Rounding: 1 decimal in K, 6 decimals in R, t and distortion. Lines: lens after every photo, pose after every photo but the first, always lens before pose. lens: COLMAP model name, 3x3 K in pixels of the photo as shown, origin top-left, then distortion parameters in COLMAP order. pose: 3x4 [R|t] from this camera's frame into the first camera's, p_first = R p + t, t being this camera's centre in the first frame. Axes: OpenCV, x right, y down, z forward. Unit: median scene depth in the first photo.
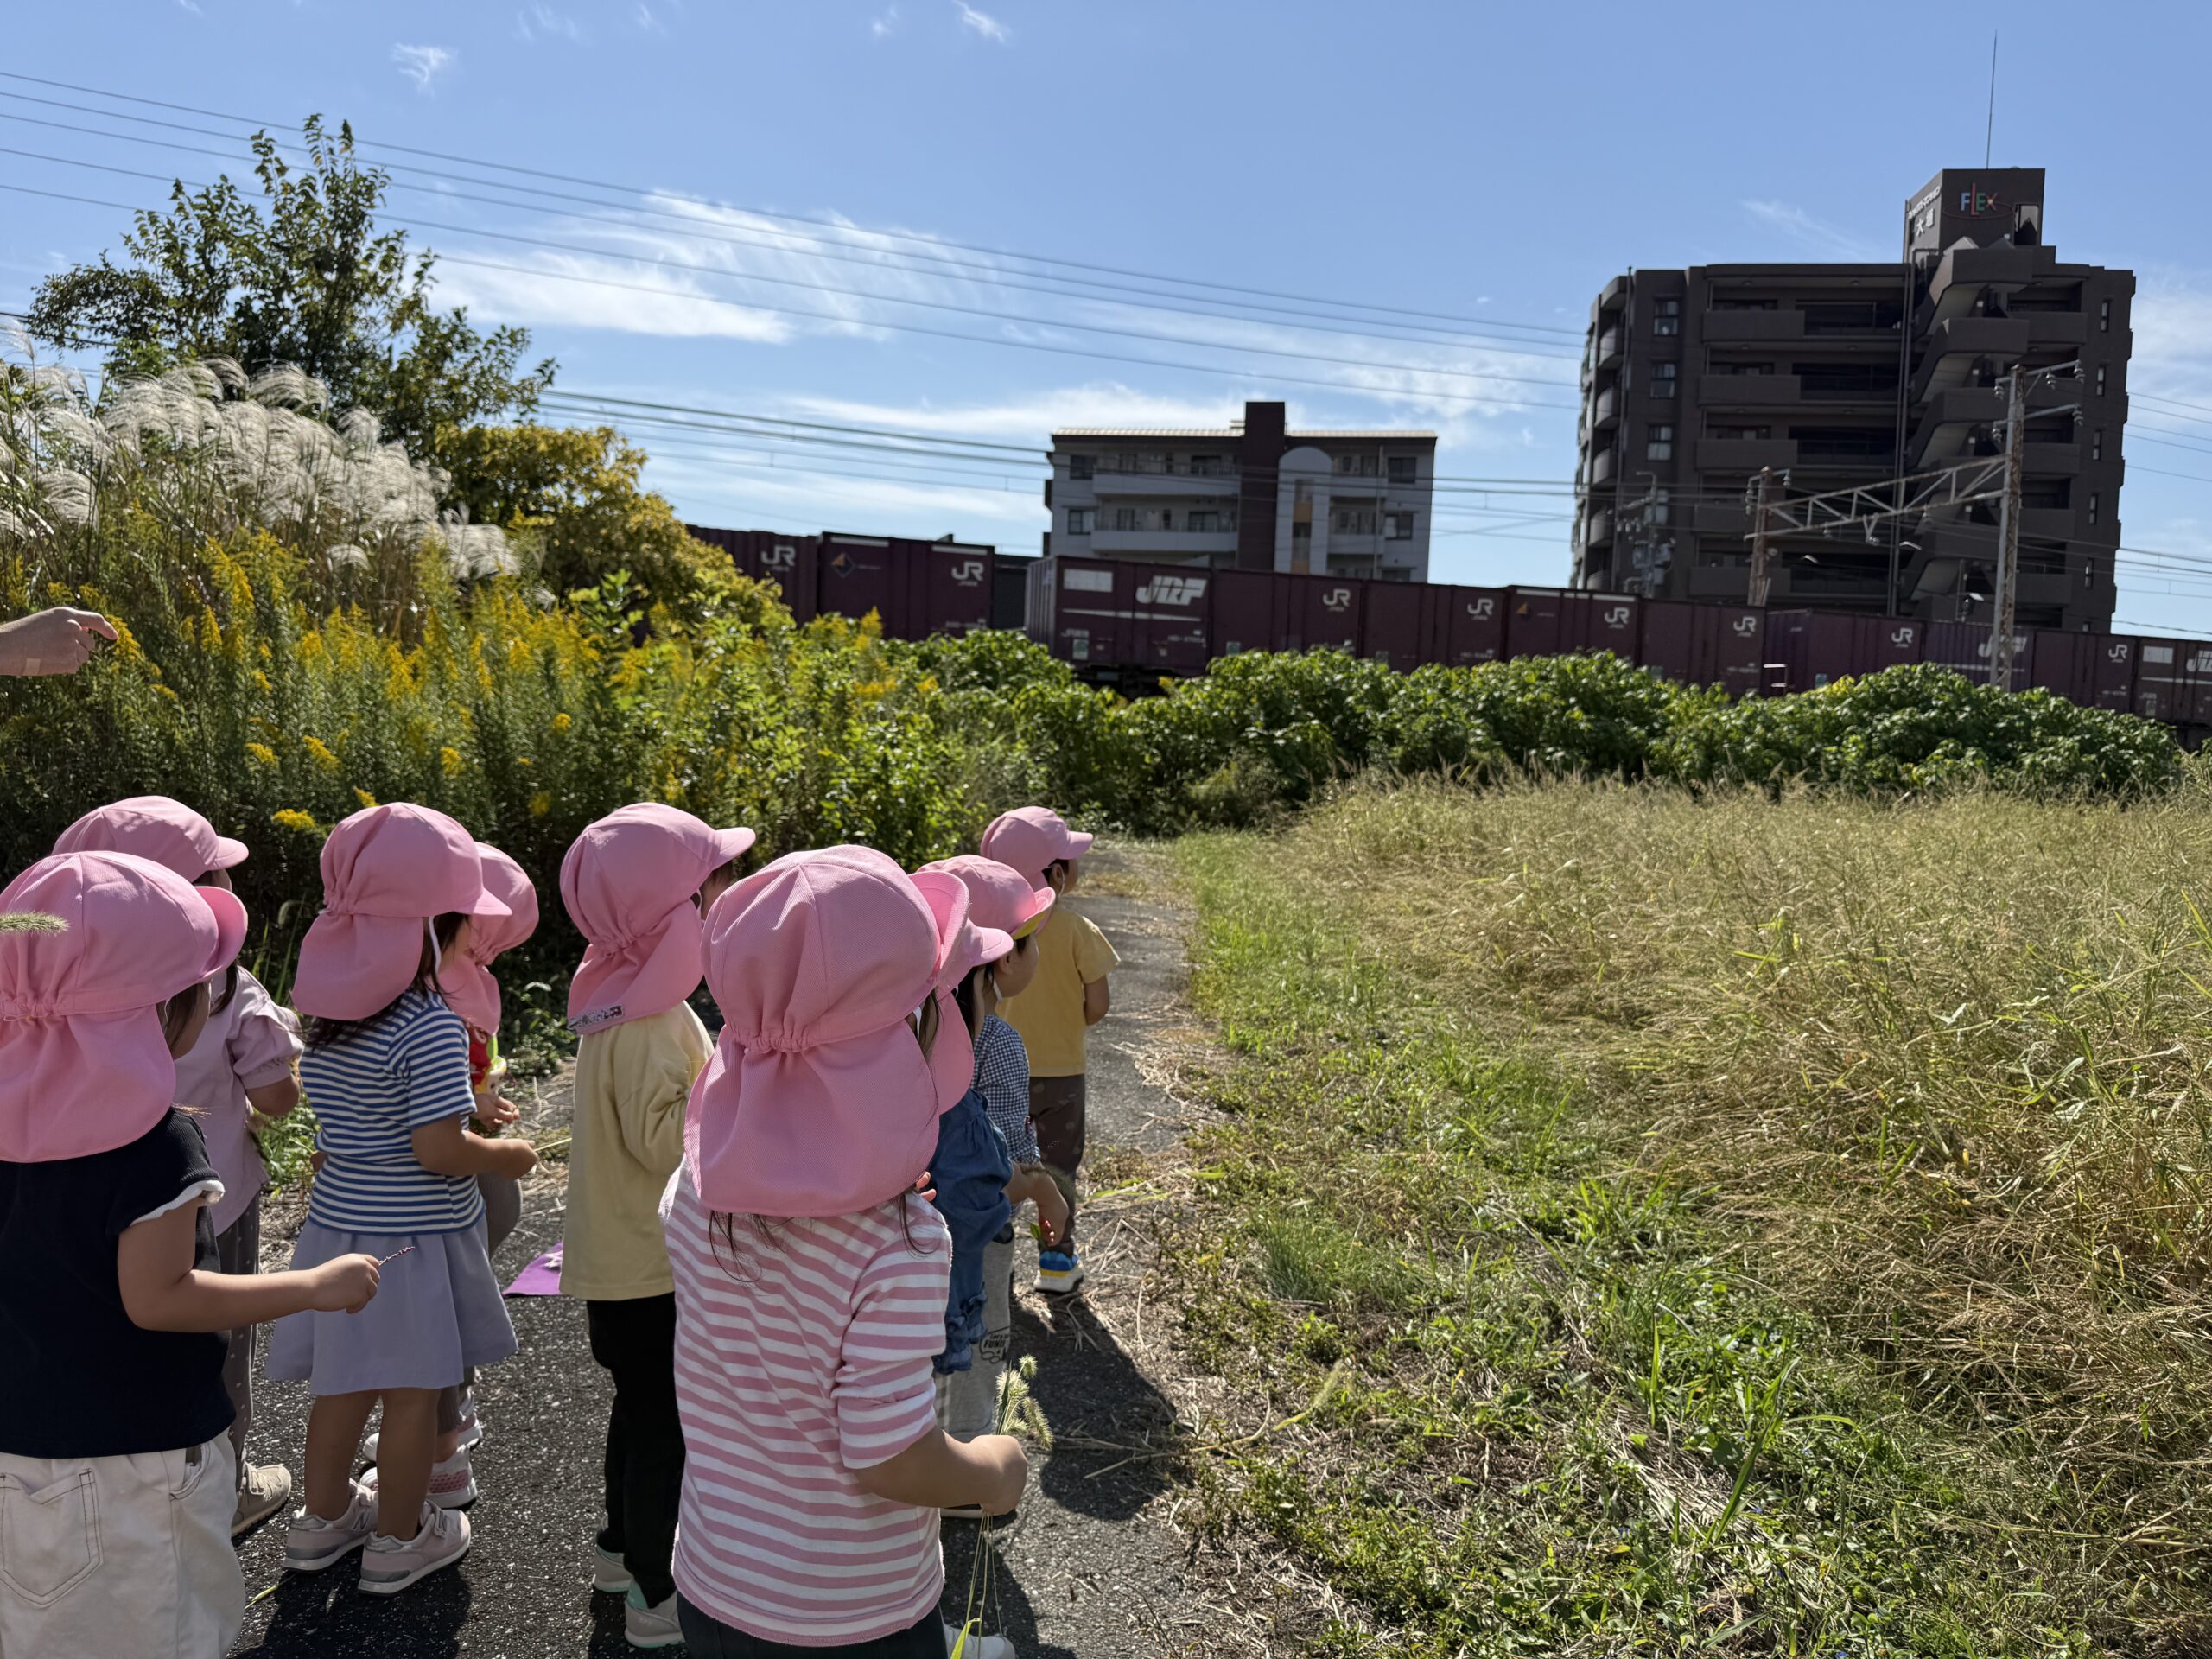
lens RADIAL K [[1533.0, 0, 1095.7], [0, 1533.0, 840.7], [0, 0, 1]] dist [0.004946, -0.038172]
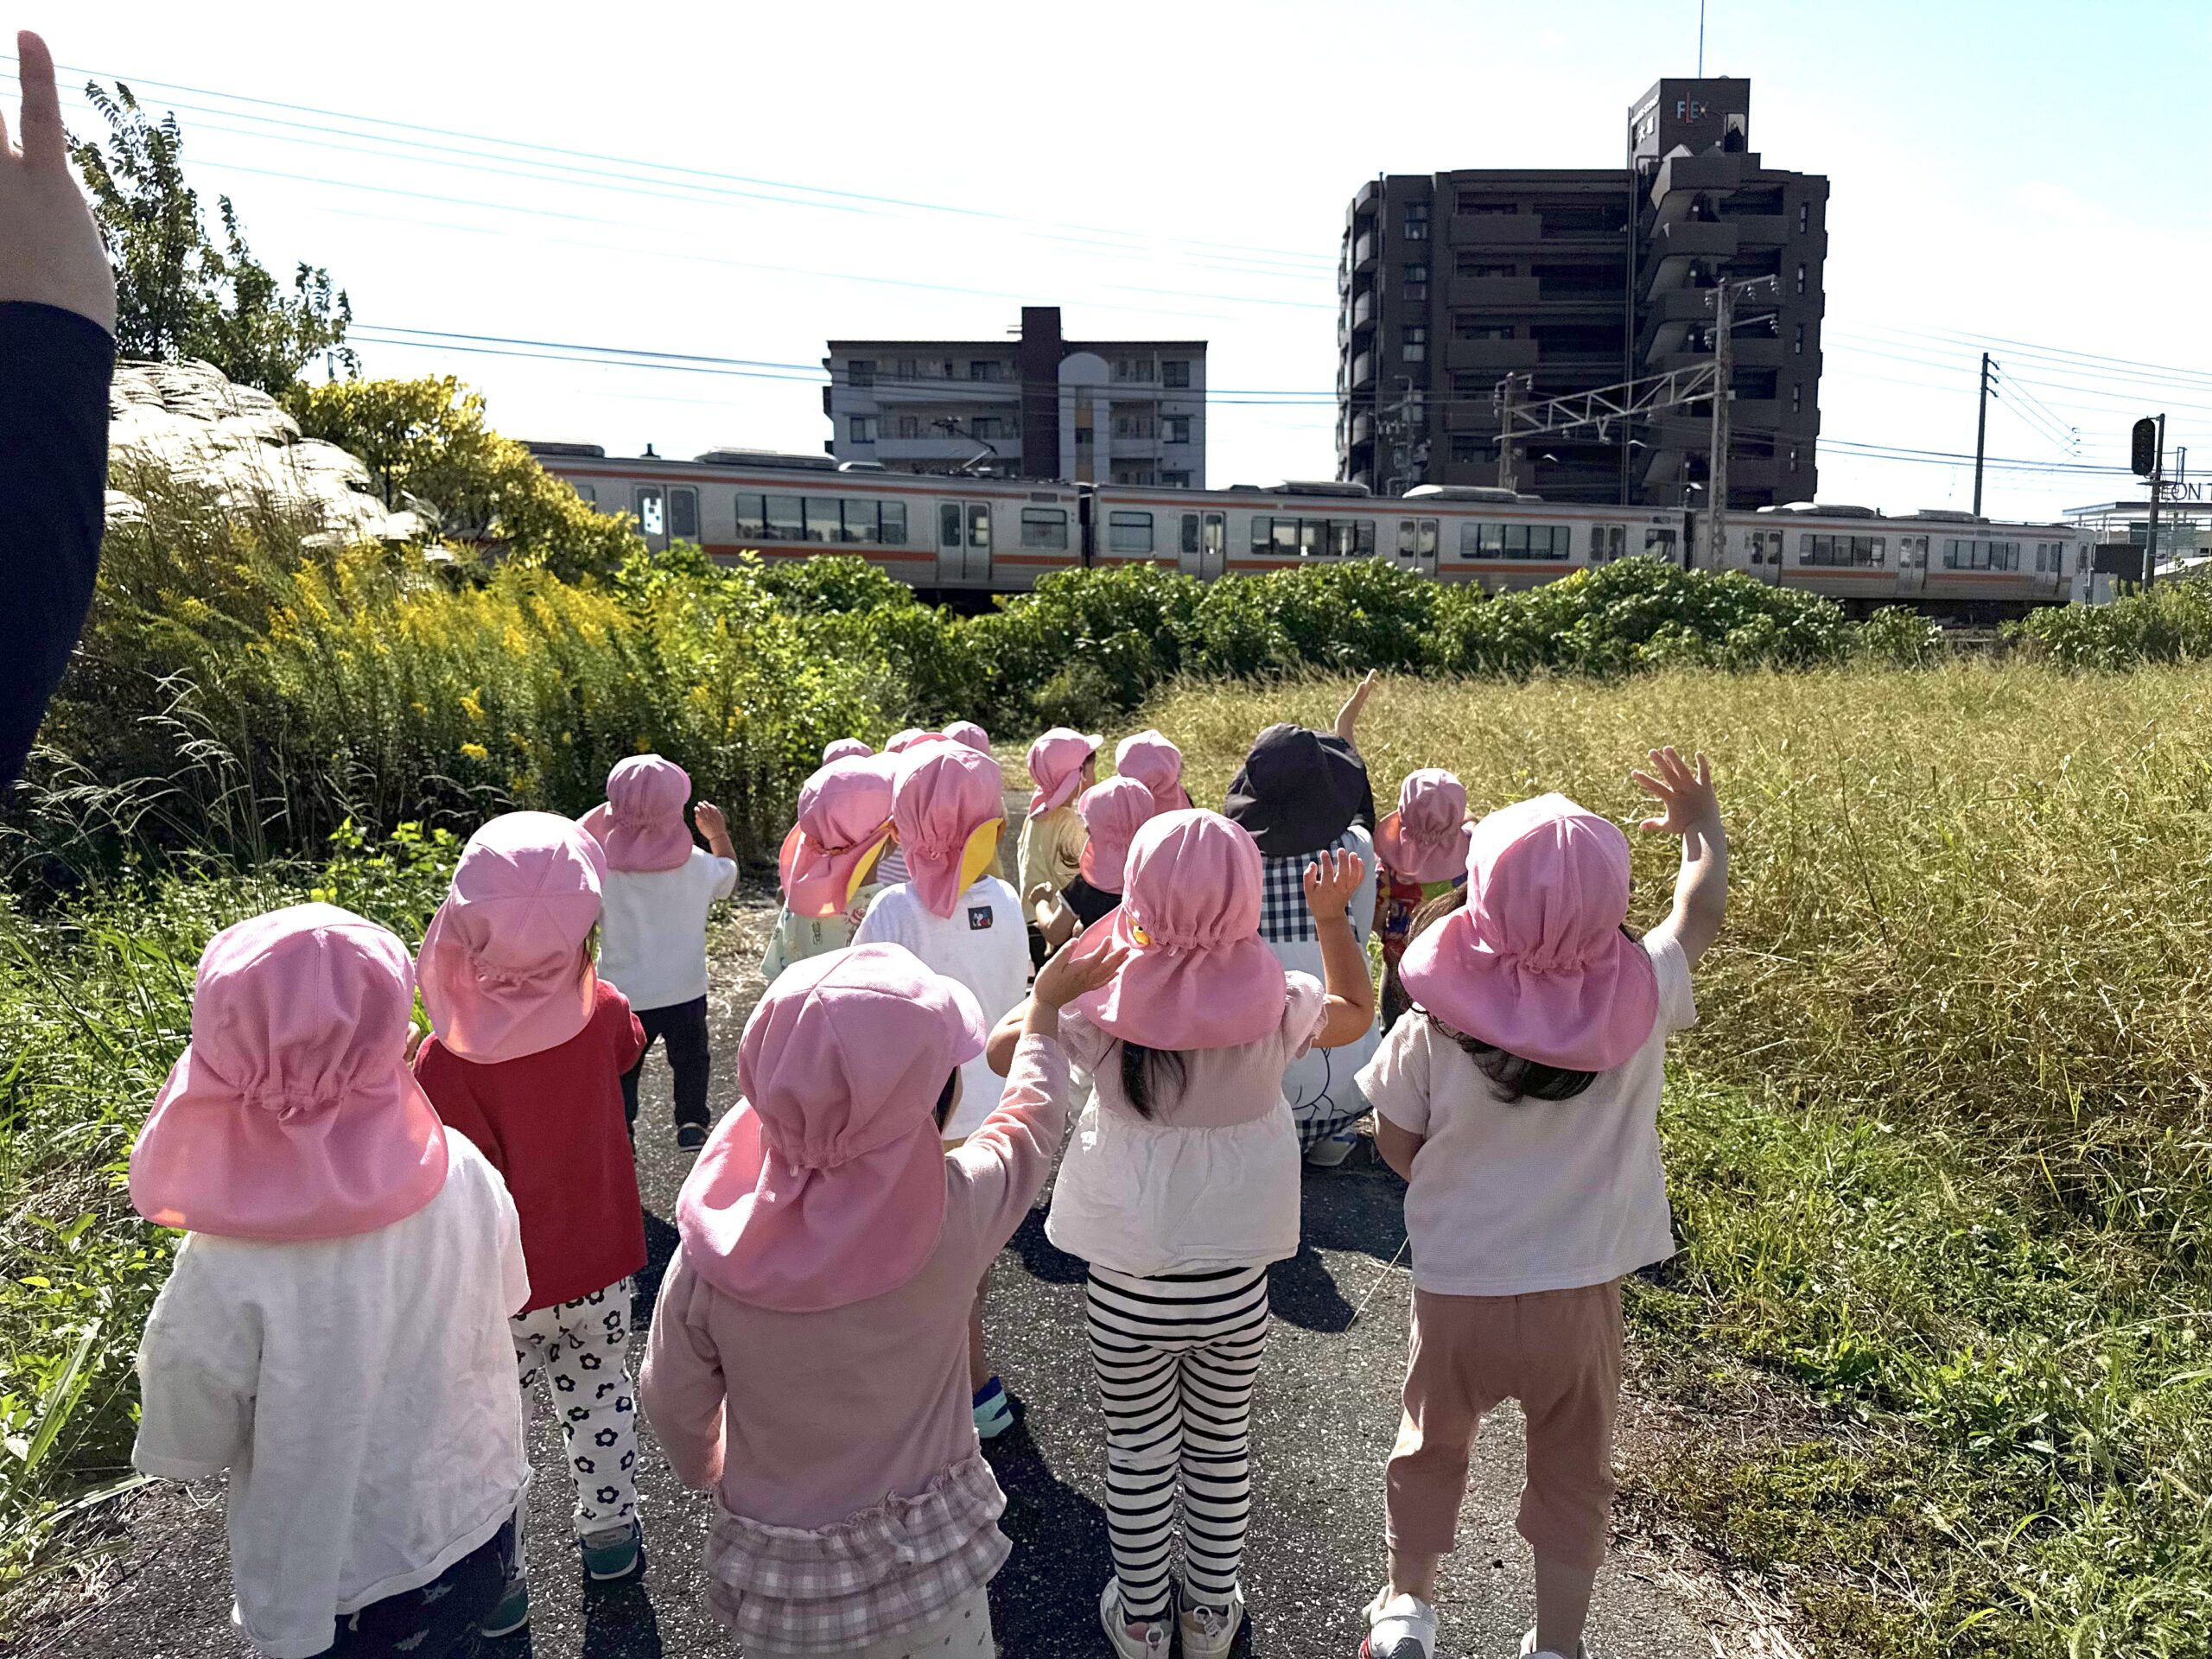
lens RADIAL K [[1511.6, 0, 1125.8], [0, 1511.6, 830.8], [0, 0, 1]] dist [0.099286, -0.189883]
pose [[0.986095, -0.060018, 0.154964, -0.014462], [0.050808, 0.996736, 0.062732, -0.000391], [-0.158223, -0.053987, 0.985926, -0.033335]]
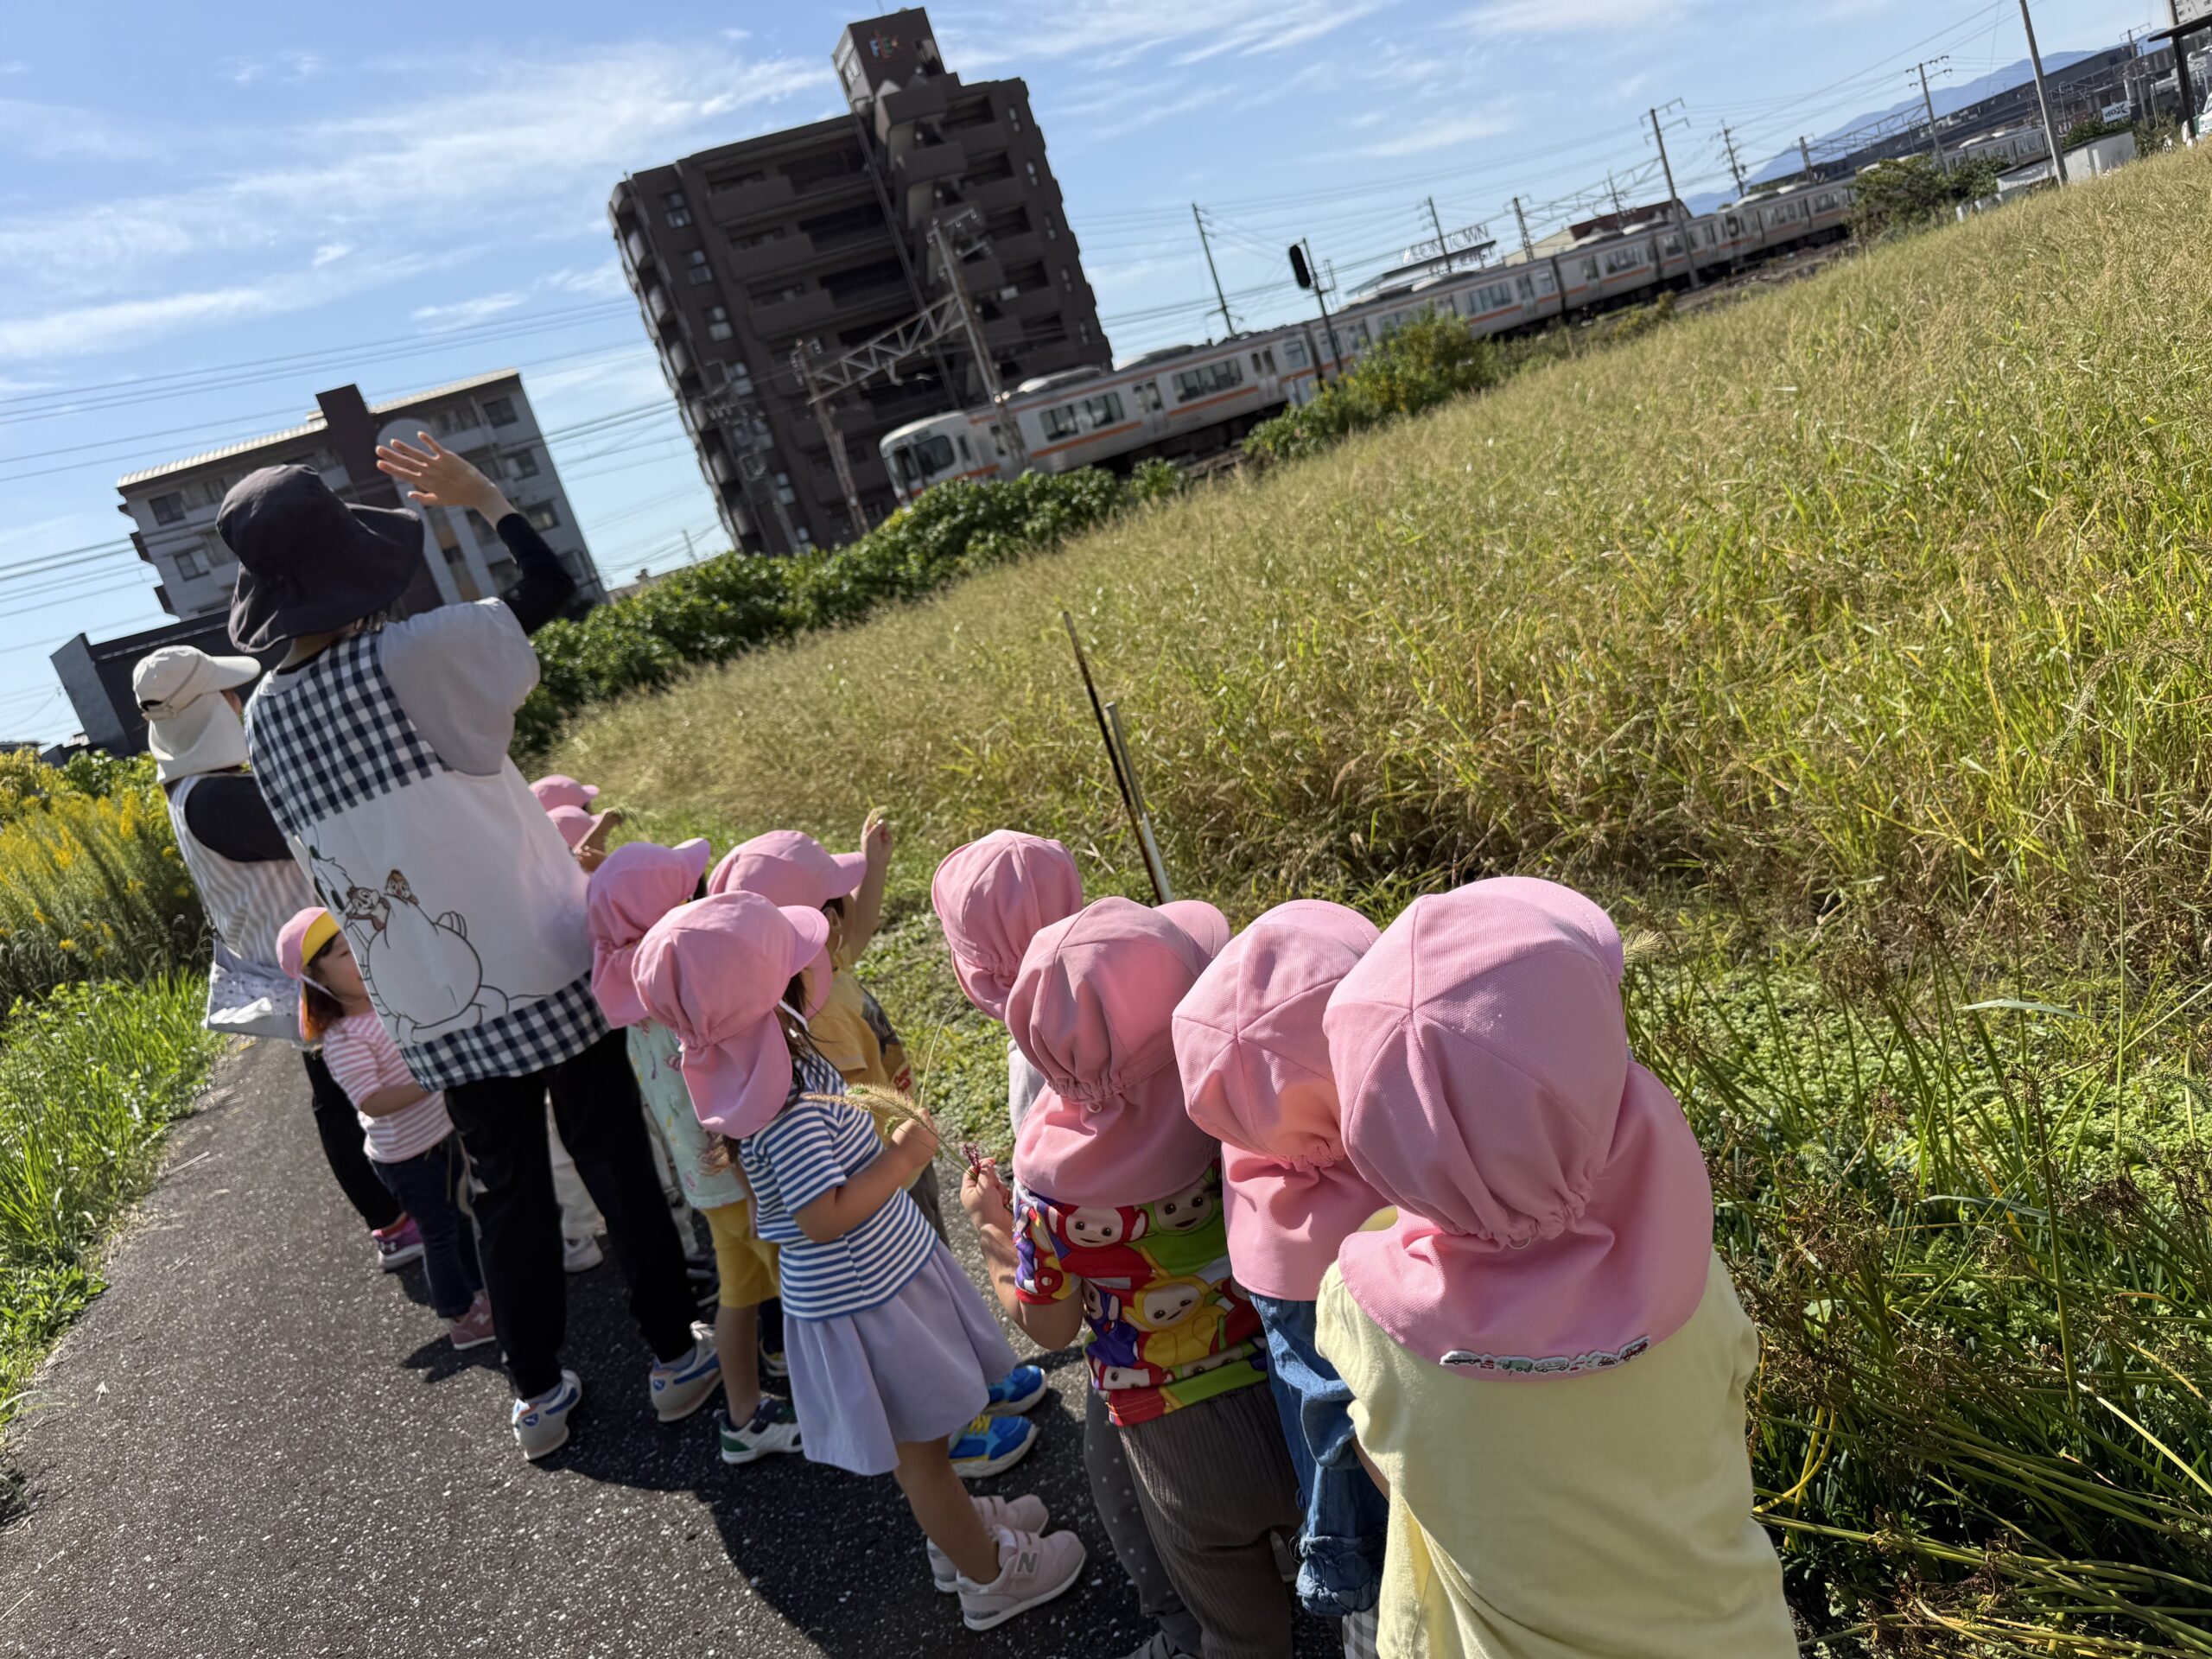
lens RADIAL K [[1533.0, 0, 1095.7], [0, 1533.0, 840.7], [0, 0, 1]] dist [0.004946, -0.038172]
pose [[0.815881, -0.407808, 0.409915, -0.014593], [0.374216, 0.912845, 0.163326, 0.001367], [-0.440794, 0.020142, 0.897382, -0.113071]]
